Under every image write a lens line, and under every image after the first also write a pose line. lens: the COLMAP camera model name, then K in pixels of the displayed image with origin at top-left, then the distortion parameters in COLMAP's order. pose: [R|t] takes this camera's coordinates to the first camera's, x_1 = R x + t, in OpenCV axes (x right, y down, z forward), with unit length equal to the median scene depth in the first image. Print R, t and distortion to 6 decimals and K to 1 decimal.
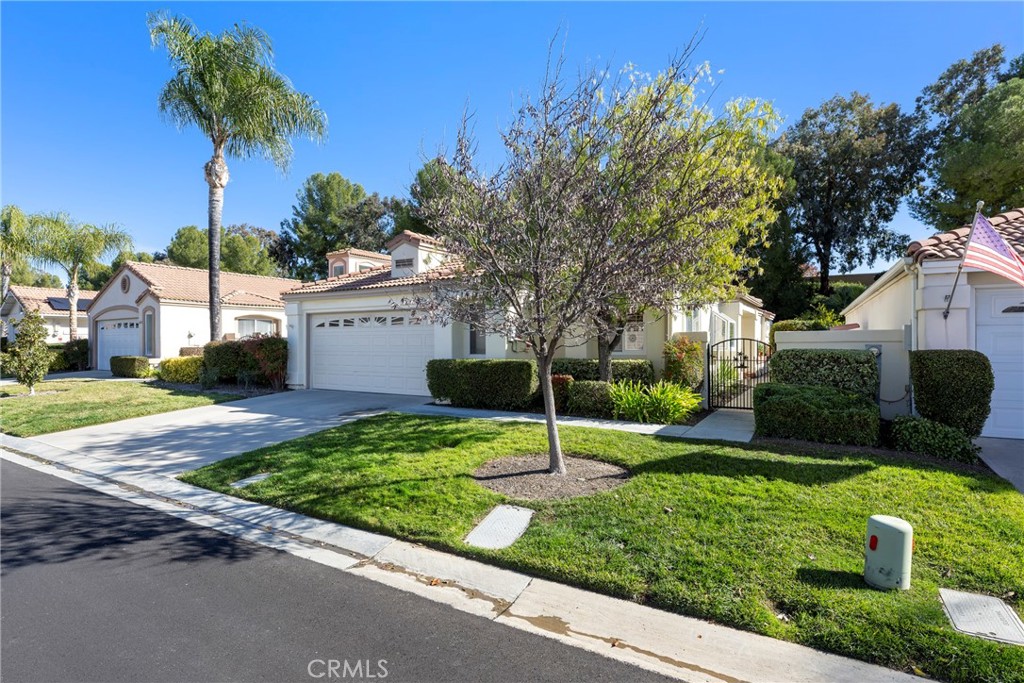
lens RADIAL K [[513.6, 0, 514.0], [0, 513.6, 342.2], [0, 0, 1]] dist [0.003963, -0.002925]
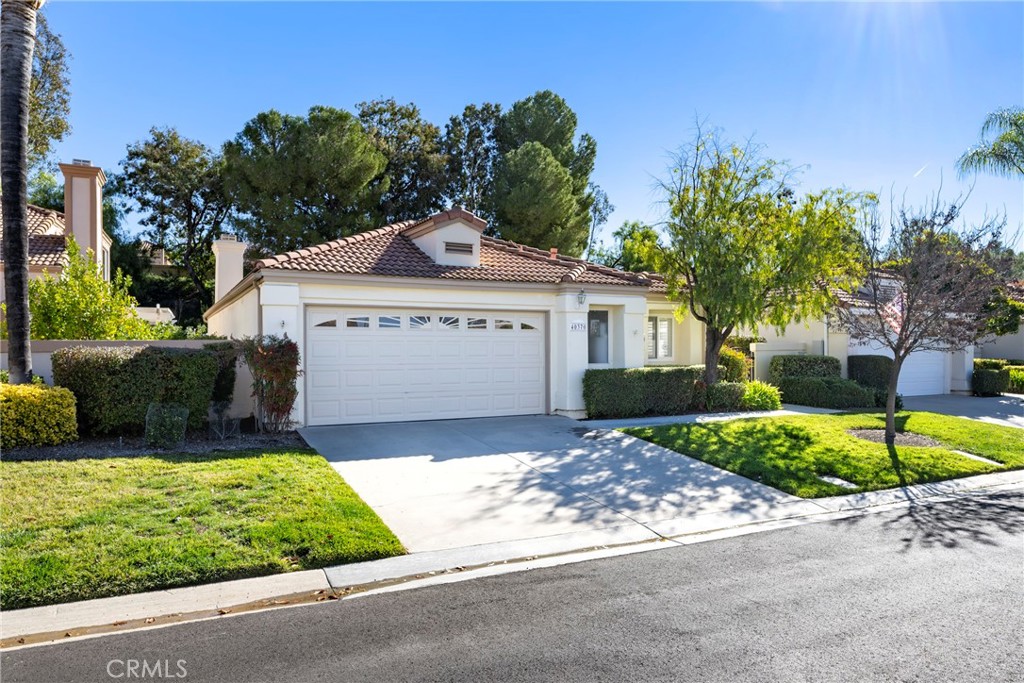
lens RADIAL K [[667.4, 0, 514.2], [0, 667.4, 344.9], [0, 0, 1]] dist [0.001675, -0.002603]
pose [[0.532261, 0.002500, 0.846576, -0.370417], [-0.003399, 0.999994, -0.000816, -0.002975], [-0.846573, -0.002443, 0.532266, 0.145224]]
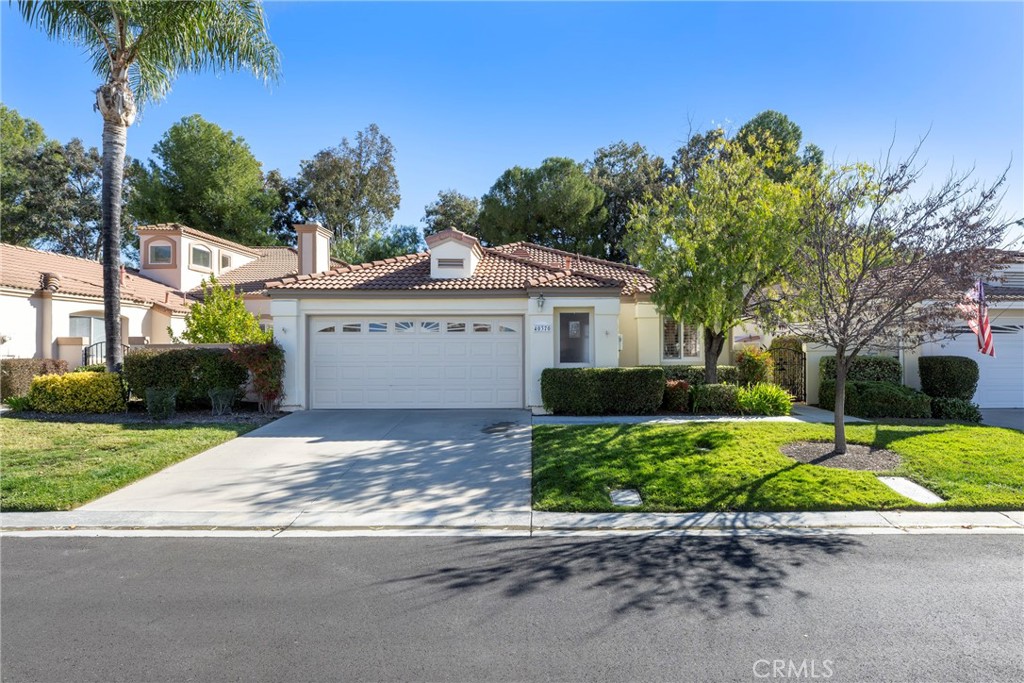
lens RADIAL K [[550.2, 0, 519.9], [0, 550.2, 345.6], [0, 0, 1]] dist [-0.003310, 0.001161]
pose [[0.847797, 0.002296, 0.530315, -0.226013], [-0.000081, 0.999991, -0.004201, -0.001954], [-0.530320, 0.003519, 0.847790, 0.043456]]
